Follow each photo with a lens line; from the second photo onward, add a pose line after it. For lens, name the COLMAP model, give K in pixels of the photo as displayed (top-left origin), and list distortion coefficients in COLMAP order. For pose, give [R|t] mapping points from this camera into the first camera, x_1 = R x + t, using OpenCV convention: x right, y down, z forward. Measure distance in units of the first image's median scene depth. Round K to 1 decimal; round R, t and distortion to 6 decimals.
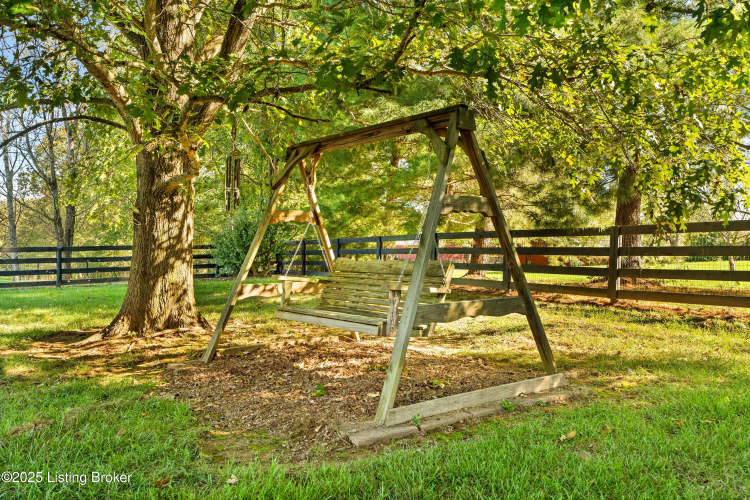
lens RADIAL K [[570.2, 0, 375.0], [0, 570.2, 250.0], [0, 0, 1]] dist [0.005932, 0.003358]
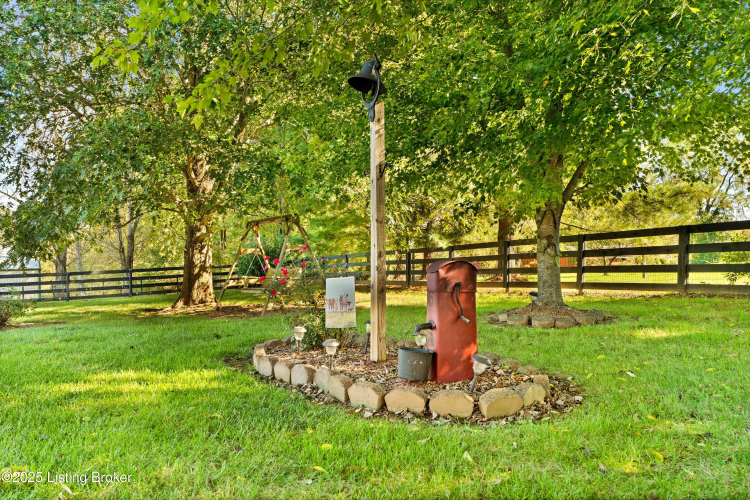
lens RADIAL K [[622.8, 0, 375.0], [0, 622.8, 250.0], [0, 0, 1]] dist [-0.000227, -0.000413]
pose [[0.995891, -0.034870, -0.083575, 0.476397], [0.032862, 0.999140, -0.025282, 0.014236], [0.084385, 0.022431, 0.996181, -1.241070]]
